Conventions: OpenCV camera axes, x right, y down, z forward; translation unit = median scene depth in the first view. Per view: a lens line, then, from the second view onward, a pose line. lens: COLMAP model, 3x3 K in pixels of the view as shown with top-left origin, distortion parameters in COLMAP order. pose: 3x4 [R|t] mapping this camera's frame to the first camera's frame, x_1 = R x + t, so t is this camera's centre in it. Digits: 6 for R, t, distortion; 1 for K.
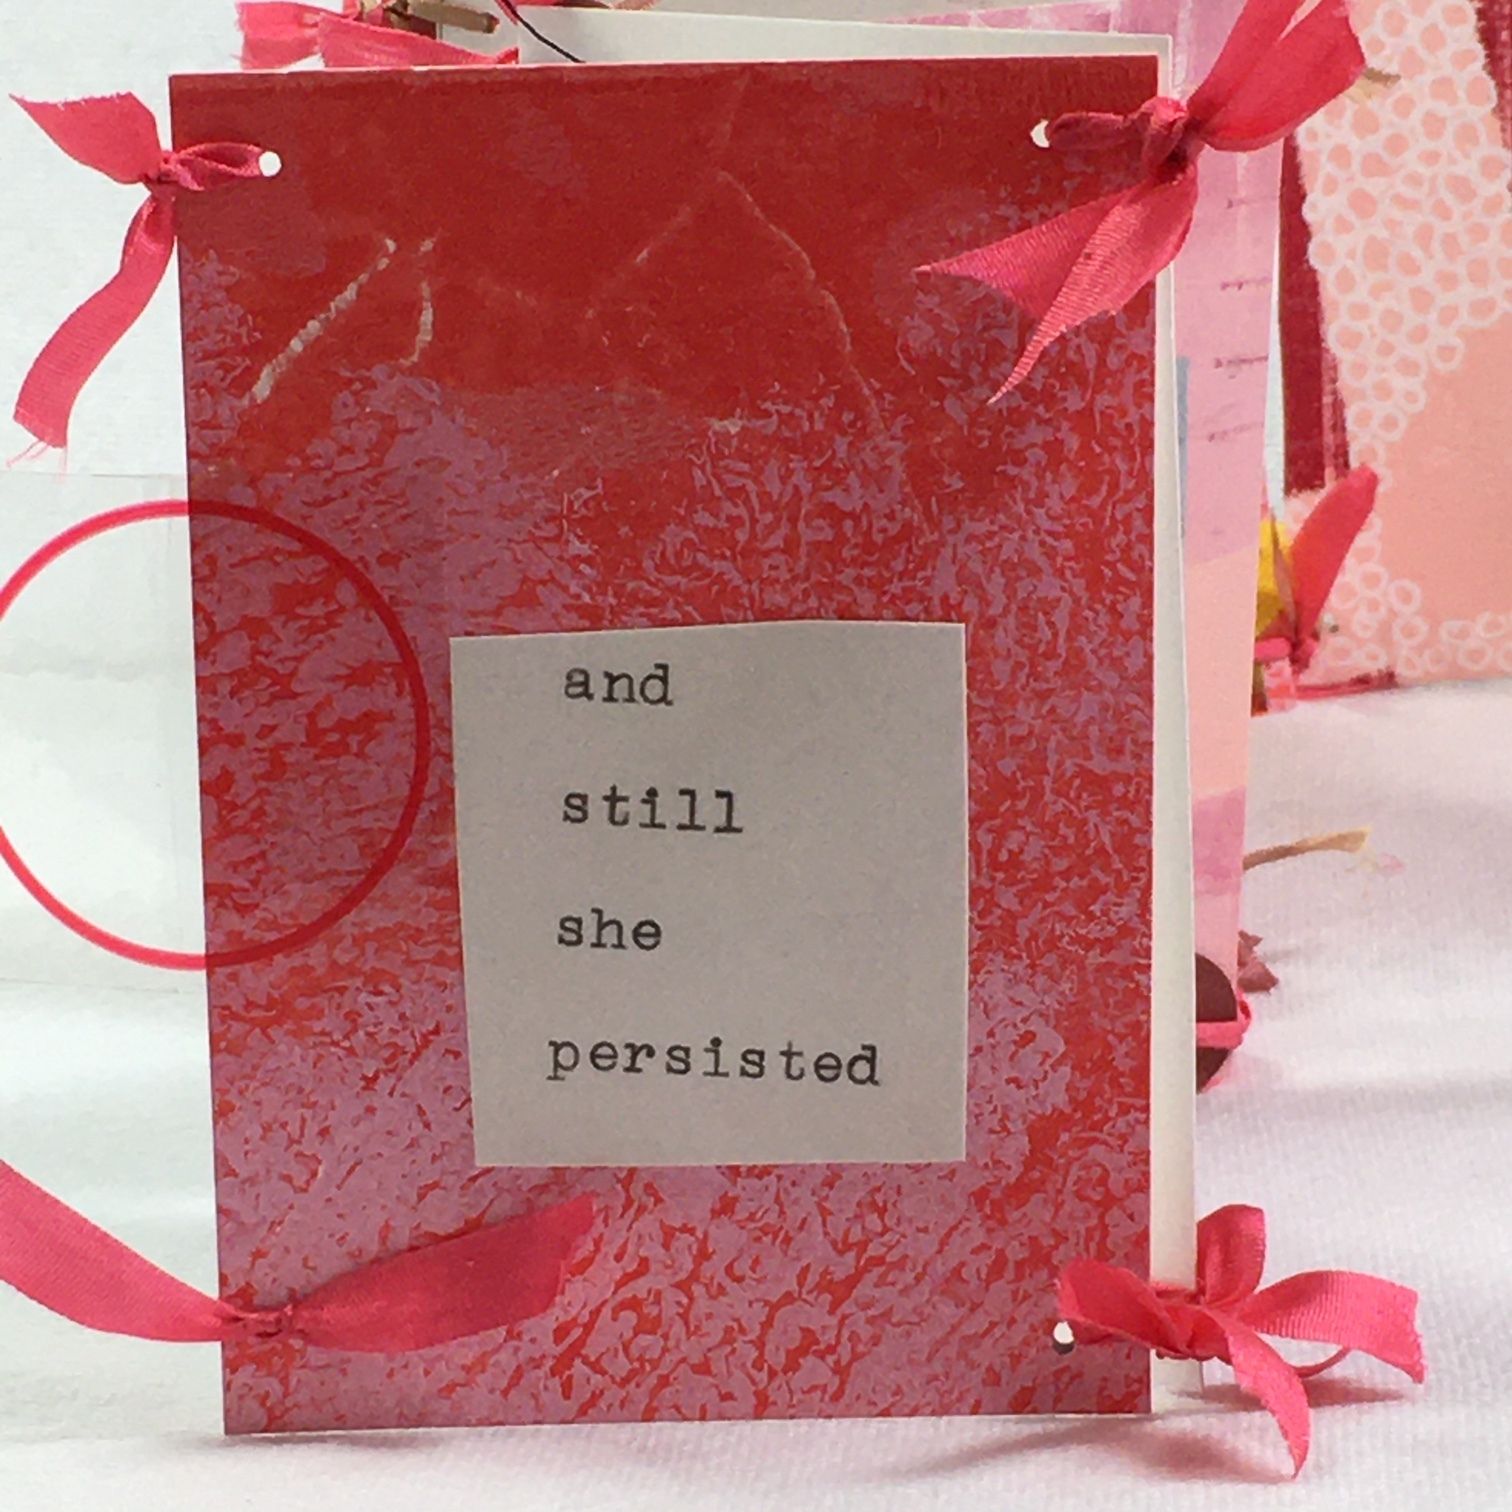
lens RADIAL K [[5384.8, 0, 756.0], [0, 5384.8, 748.2], [0, 0, 1]] dist [0.031598, 0.000000]
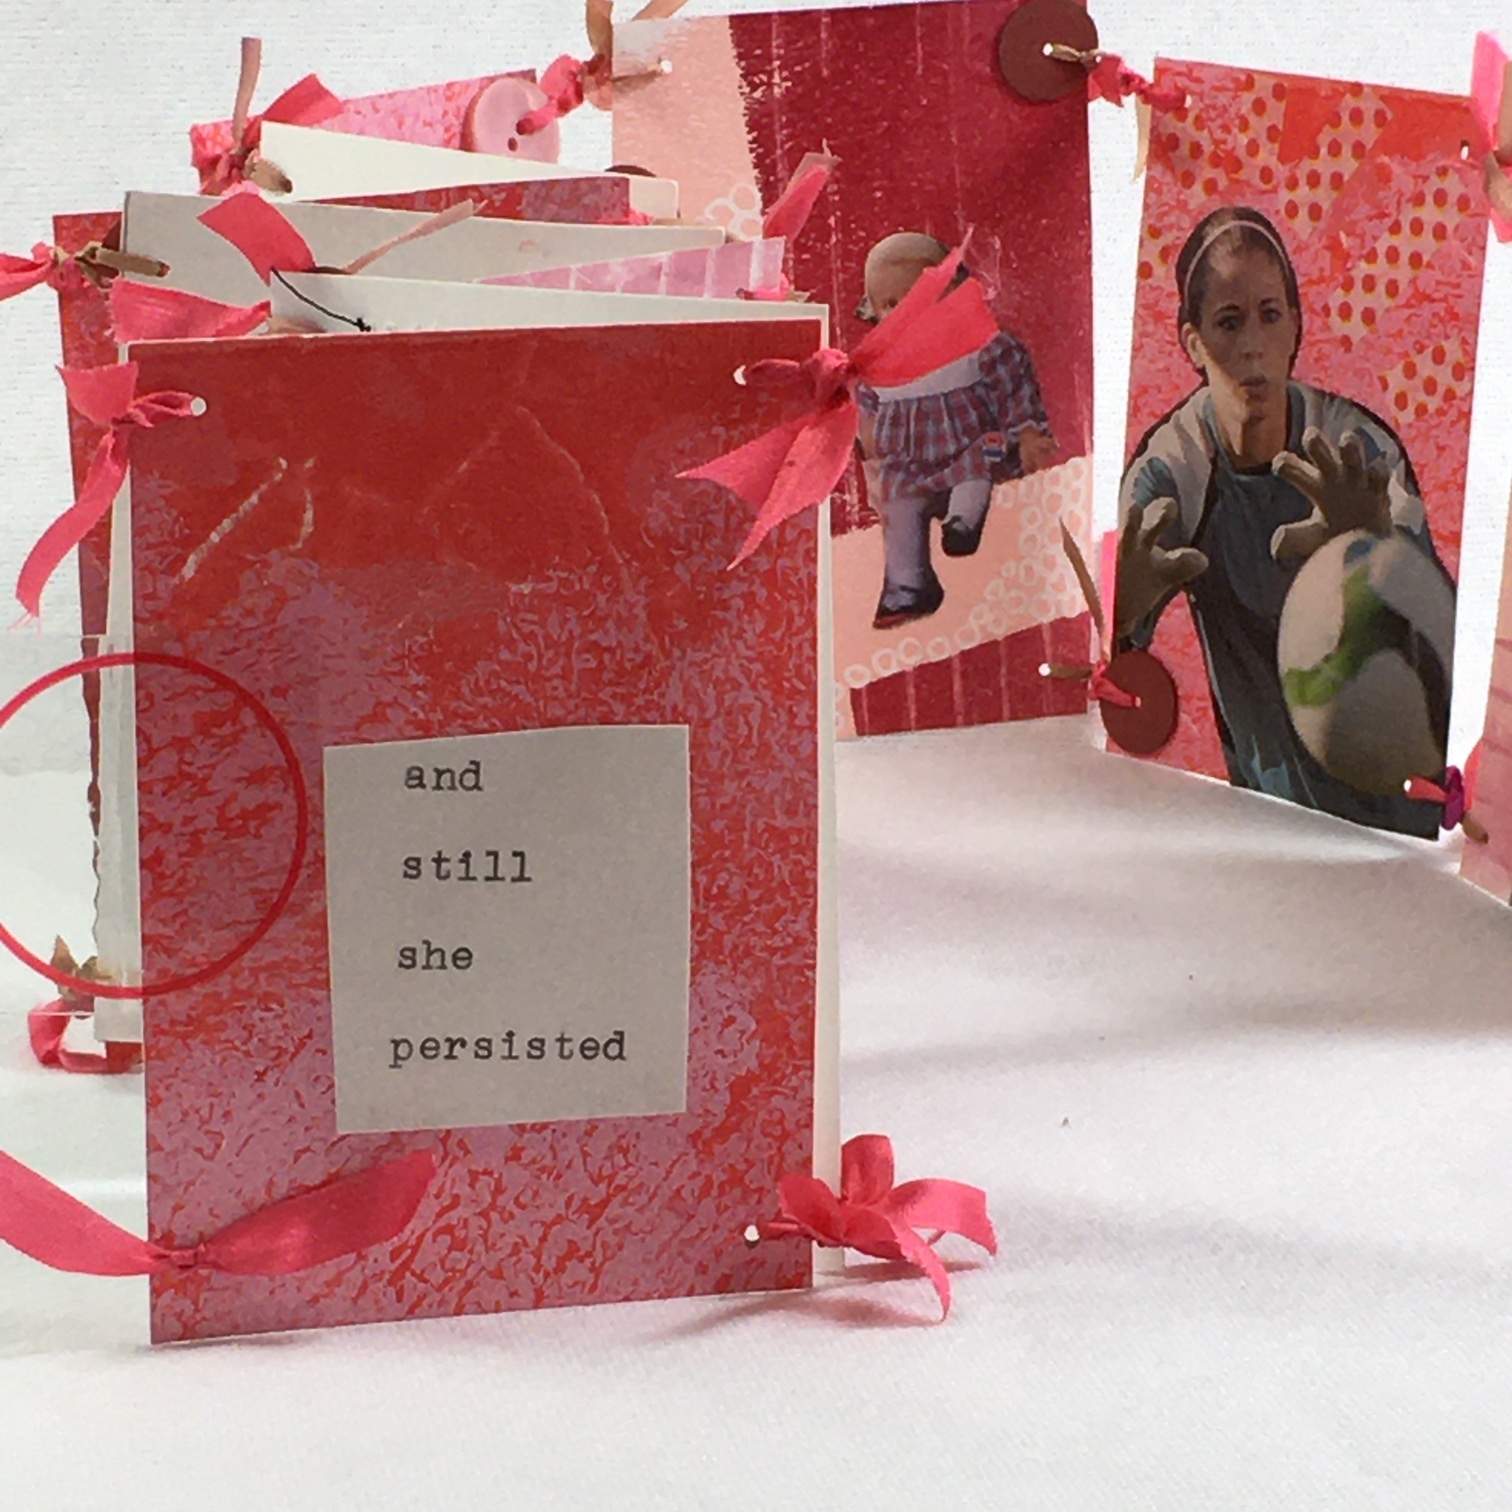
lens RADIAL K [[5384.8, 0, 756.4], [0, 5384.8, 761.2], [0, 0, 1]] dist [0.031598, 0.000000]
pose [[0.967548, -0.034101, 0.250377, -0.291366], [0.036041, 0.999345, -0.003168, -0.008599], [-0.250105, 0.012089, 0.968143, -0.351768]]
